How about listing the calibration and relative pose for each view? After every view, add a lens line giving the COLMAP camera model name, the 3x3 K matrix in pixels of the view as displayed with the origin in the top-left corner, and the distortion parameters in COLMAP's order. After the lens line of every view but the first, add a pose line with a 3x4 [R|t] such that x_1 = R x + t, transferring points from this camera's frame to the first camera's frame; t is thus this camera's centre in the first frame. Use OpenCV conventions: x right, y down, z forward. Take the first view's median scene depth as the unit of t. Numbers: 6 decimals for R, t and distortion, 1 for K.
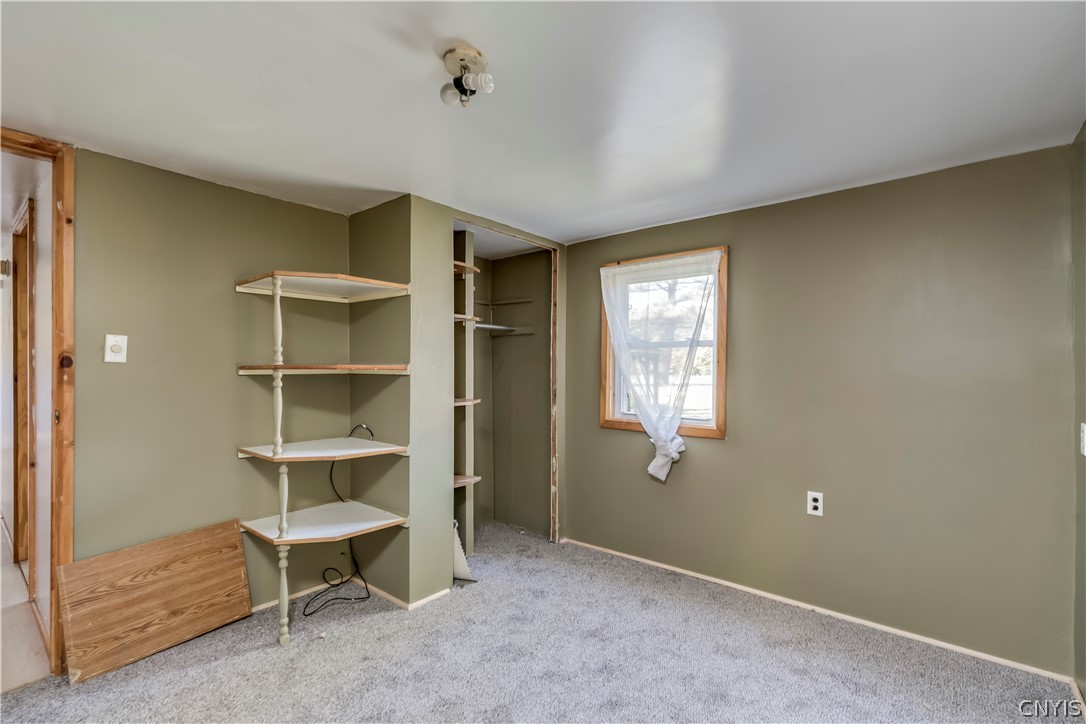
lens RADIAL K [[495.3, 0, 542.2], [0, 495.3, 366.8], [0, 0, 1]] dist [-0.000587, -0.000052]
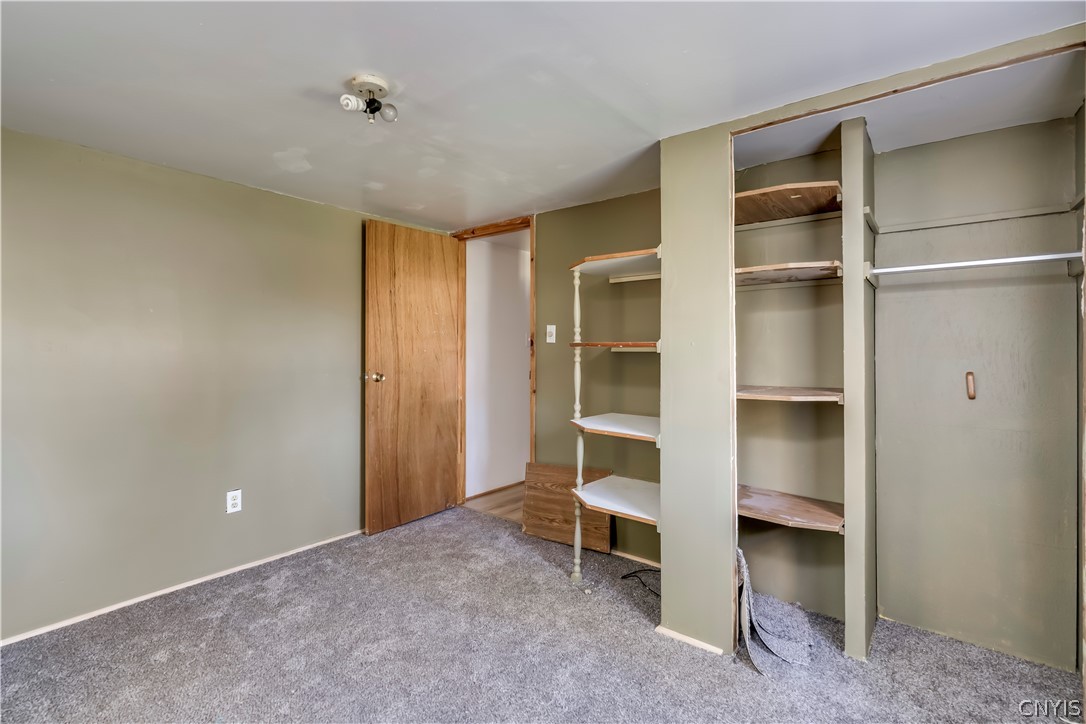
lens RADIAL K [[495.3, 0, 540.9], [0, 495.3, 343.6], [0, 0, 1]] dist [-0.000587, -0.000052]
pose [[0.020317, -0.012559, -0.999715, 0.655993], [0.000265, 0.999921, -0.012556, 0.012117], [0.999794, -0.000010, 0.020318, 0.887958]]
